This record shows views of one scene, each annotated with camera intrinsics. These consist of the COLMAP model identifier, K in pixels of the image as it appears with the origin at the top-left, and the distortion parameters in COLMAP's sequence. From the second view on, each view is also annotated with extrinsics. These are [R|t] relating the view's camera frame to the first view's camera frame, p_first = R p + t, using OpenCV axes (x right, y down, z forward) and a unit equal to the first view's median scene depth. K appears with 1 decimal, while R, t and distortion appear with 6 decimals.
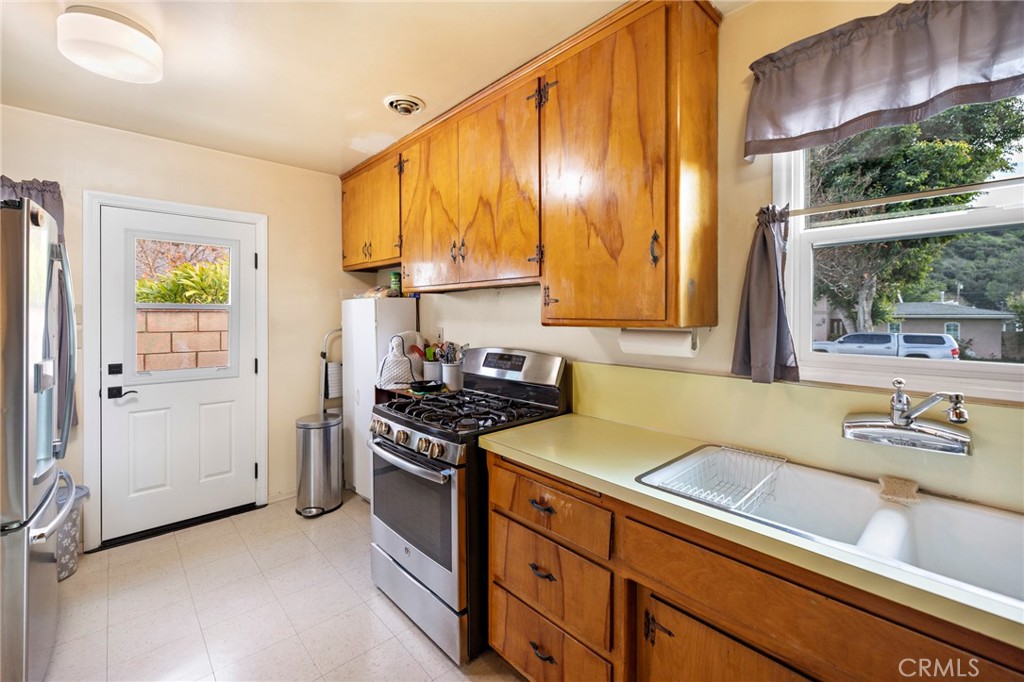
lens RADIAL K [[439.0, 0, 517.2], [0, 439.0, 318.6], [0, 0, 1]] dist [0.003014, -0.000523]
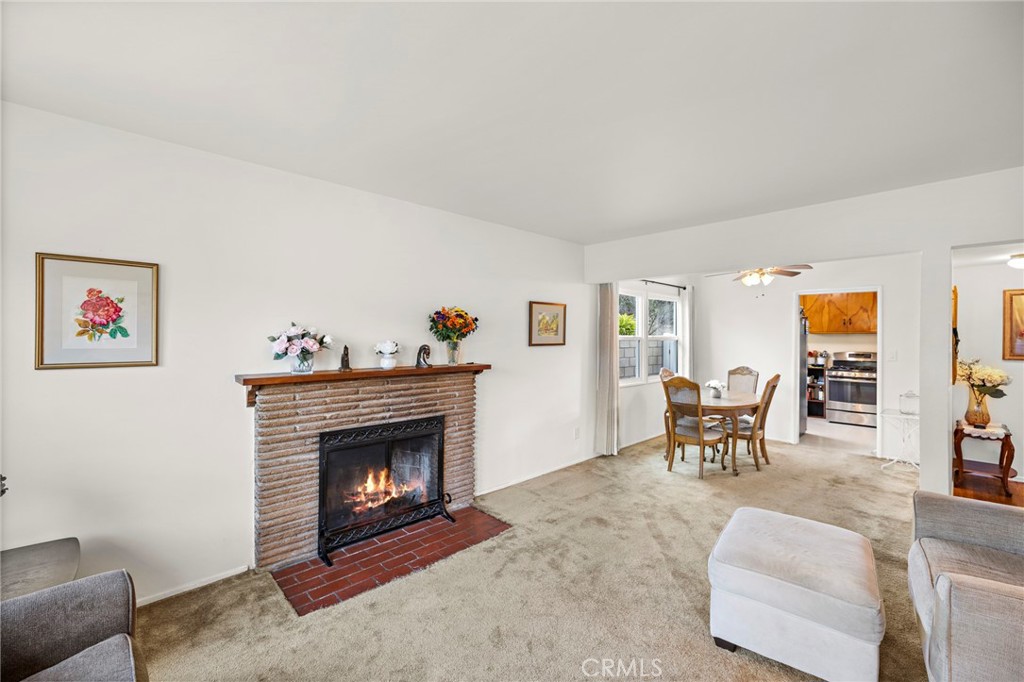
lens RADIAL K [[439.0, 0, 499.9], [0, 439.0, 340.9], [0, 0, 1]] dist [0.003014, -0.000523]
pose [[0.999859, -0.005191, 0.015994, -2.611435], [0.005118, 0.999976, 0.004610, -0.037103], [-0.016017, -0.004527, 0.999861, -2.093188]]
